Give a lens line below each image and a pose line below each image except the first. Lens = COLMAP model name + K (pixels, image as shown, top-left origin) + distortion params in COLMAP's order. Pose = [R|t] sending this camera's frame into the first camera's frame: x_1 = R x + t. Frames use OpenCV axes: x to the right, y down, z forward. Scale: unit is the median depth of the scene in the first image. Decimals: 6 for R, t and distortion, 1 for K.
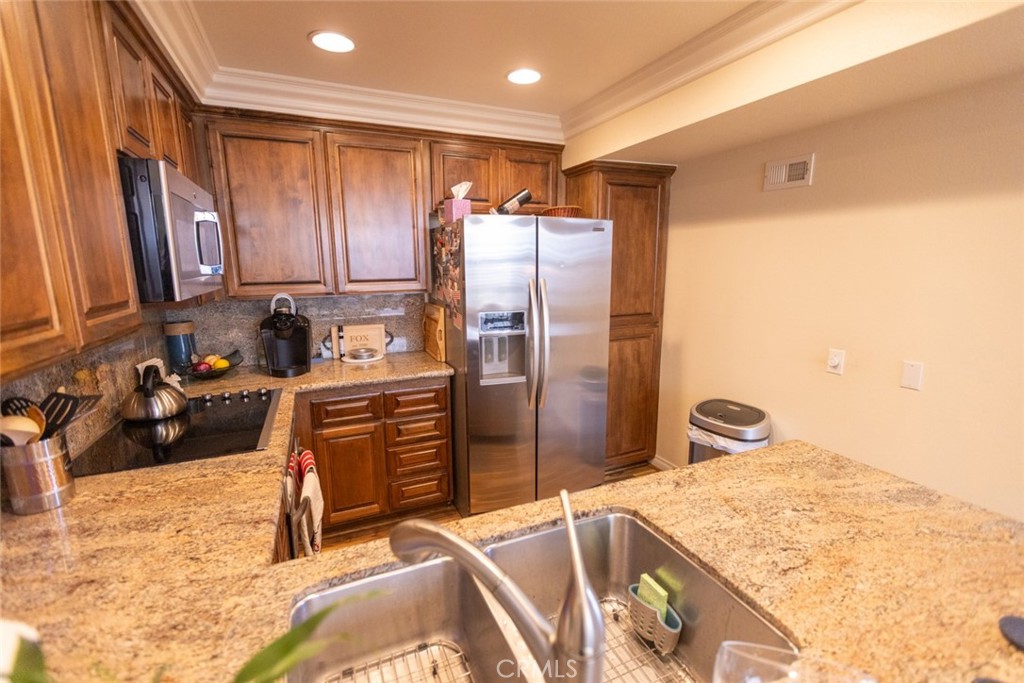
lens RADIAL K [[449.2, 0, 504.9], [0, 449.2, 345.7], [0, 0, 1]] dist [0.007220, -0.004259]
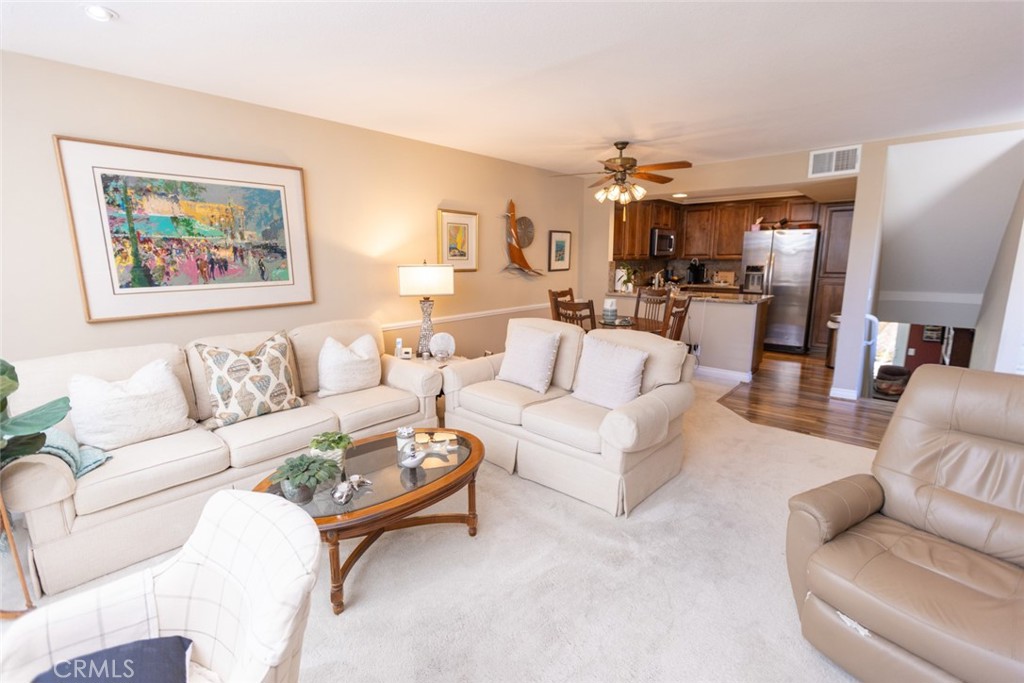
lens RADIAL K [[449.2, 0, 511.3], [0, 449.2, 339.2], [0, 0, 1]] dist [0.007220, -0.004259]
pose [[0.421857, 0.176177, -0.889381, 1.974160], [-0.169186, 0.979006, 0.113682, 0.319213], [0.890737, 0.102513, 0.442807, -1.577869]]
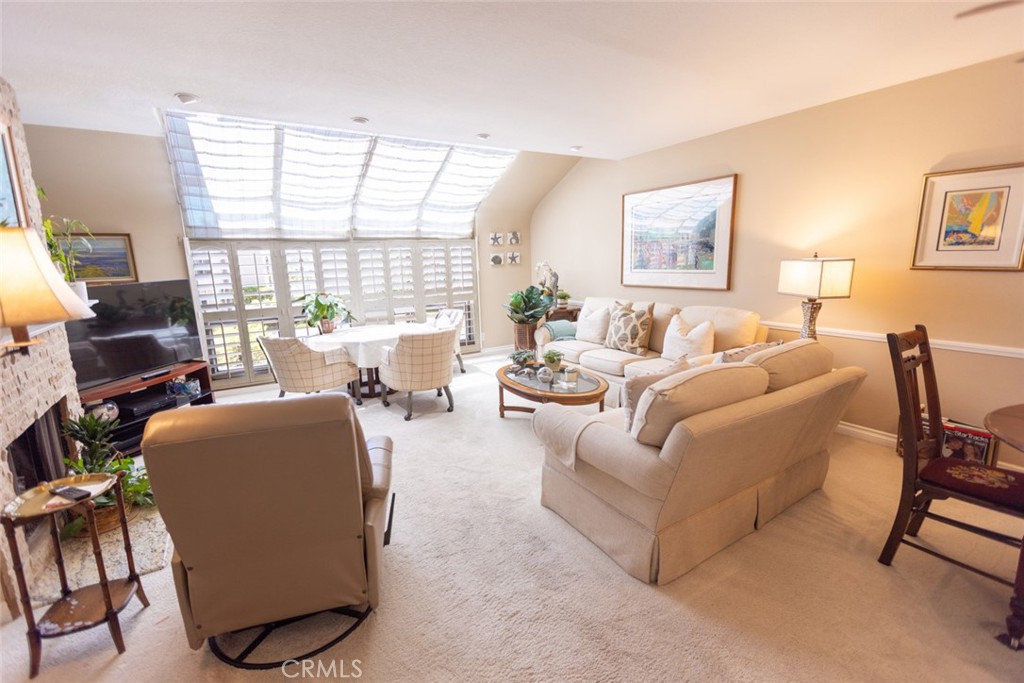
lens RADIAL K [[449.2, 0, 507.9], [0, 449.2, 342.8], [0, 0, 1]] dist [0.007220, -0.004259]
pose [[-0.987877, 0.061561, -0.142510, 1.437803], [0.005078, 0.930331, 0.366685, 0.028247], [0.155155, 0.361517, -0.919365, 0.034432]]
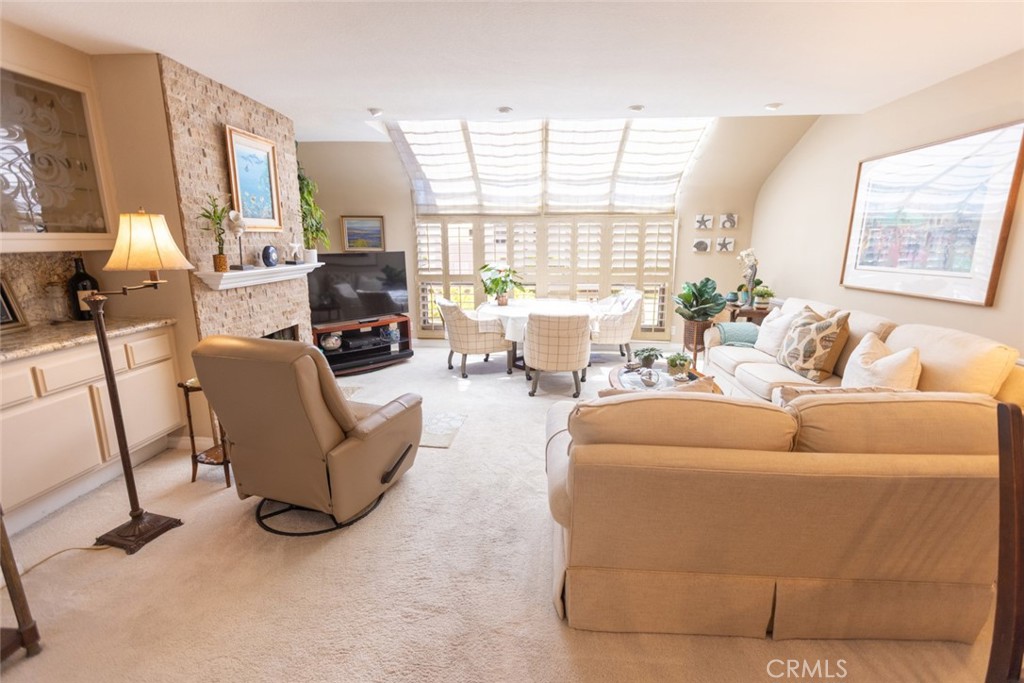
lens RADIAL K [[449.2, 0, 515.7], [0, 449.2, 344.2], [0, 0, 1]] dist [0.007220, -0.004259]
pose [[-0.895425, -0.095054, 0.434947, 0.880114], [0.084006, 0.923321, 0.374727, 0.057662], [-0.437216, 0.372079, -0.818780, -0.066756]]
